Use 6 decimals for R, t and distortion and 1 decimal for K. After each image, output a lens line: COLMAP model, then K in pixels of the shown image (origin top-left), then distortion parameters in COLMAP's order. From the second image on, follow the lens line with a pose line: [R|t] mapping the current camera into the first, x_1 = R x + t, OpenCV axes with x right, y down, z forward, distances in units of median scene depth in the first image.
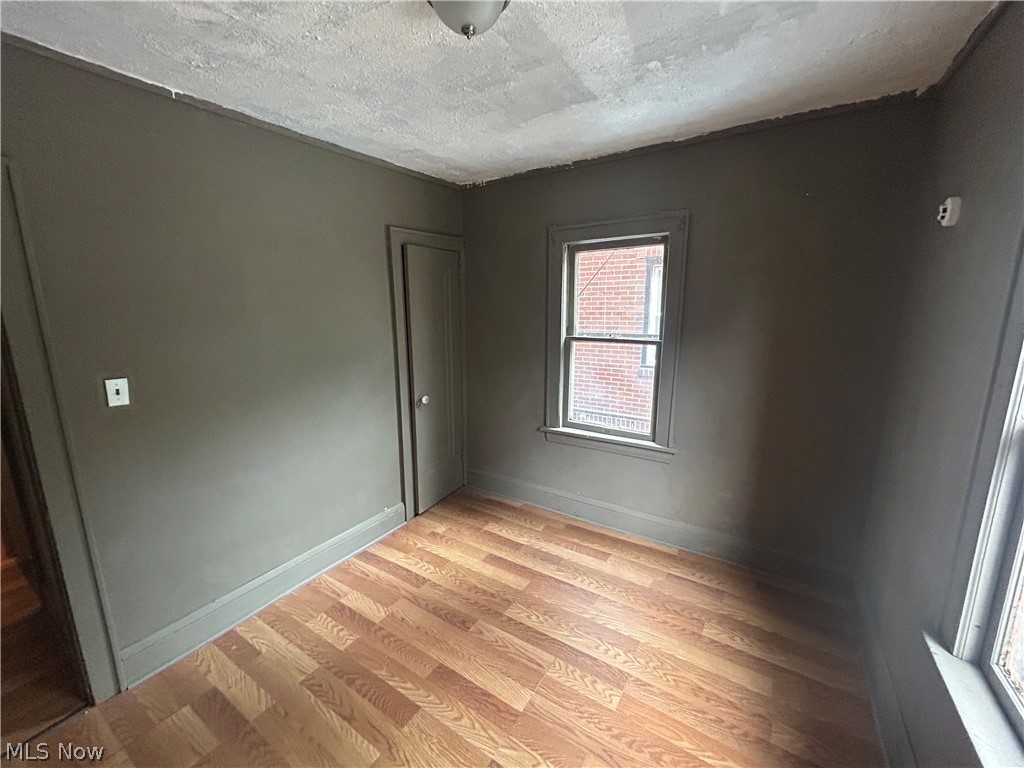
lens RADIAL K [[412.4, 0, 513.2], [0, 412.4, 383.6], [0, 0, 1]] dist [-0.001769, 0.000260]
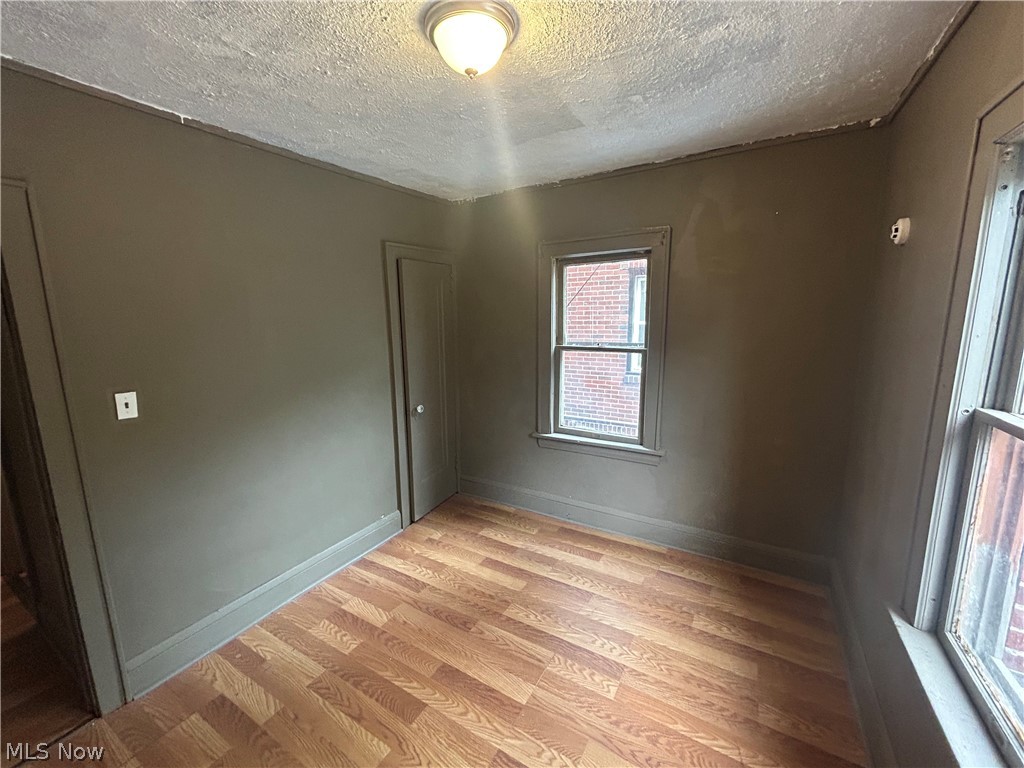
lens RADIAL K [[412.4, 0, 513.2], [0, 412.4, 383.6], [0, 0, 1]] dist [-0.001769, 0.000260]
pose [[0.999217, -0.014788, 0.036694, -0.027542], [0.015571, 0.999655, -0.021148, 0.002343], [-0.036368, 0.021702, 0.999103, -0.049879]]
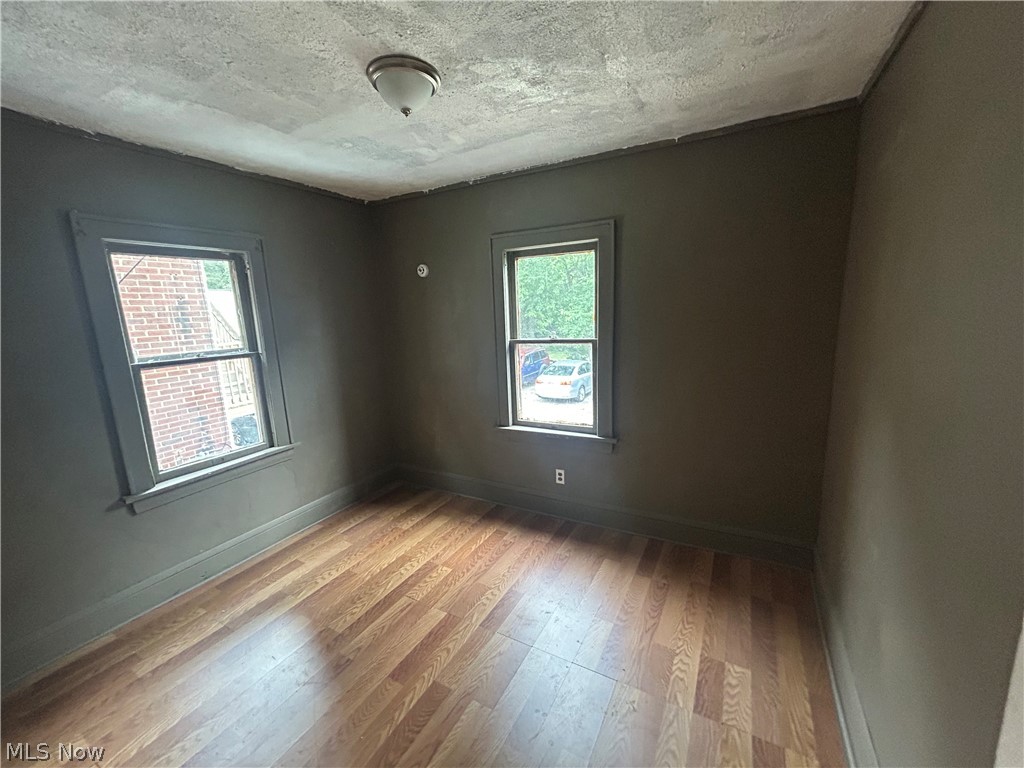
lens RADIAL K [[412.4, 0, 513.2], [0, 412.4, 383.6], [0, 0, 1]] dist [-0.001769, 0.000260]
pose [[-0.070647, -0.173123, 0.982363, -0.938713], [0.223529, 0.957031, 0.184733, -0.094887], [-0.972134, 0.232637, -0.028913, 0.517835]]
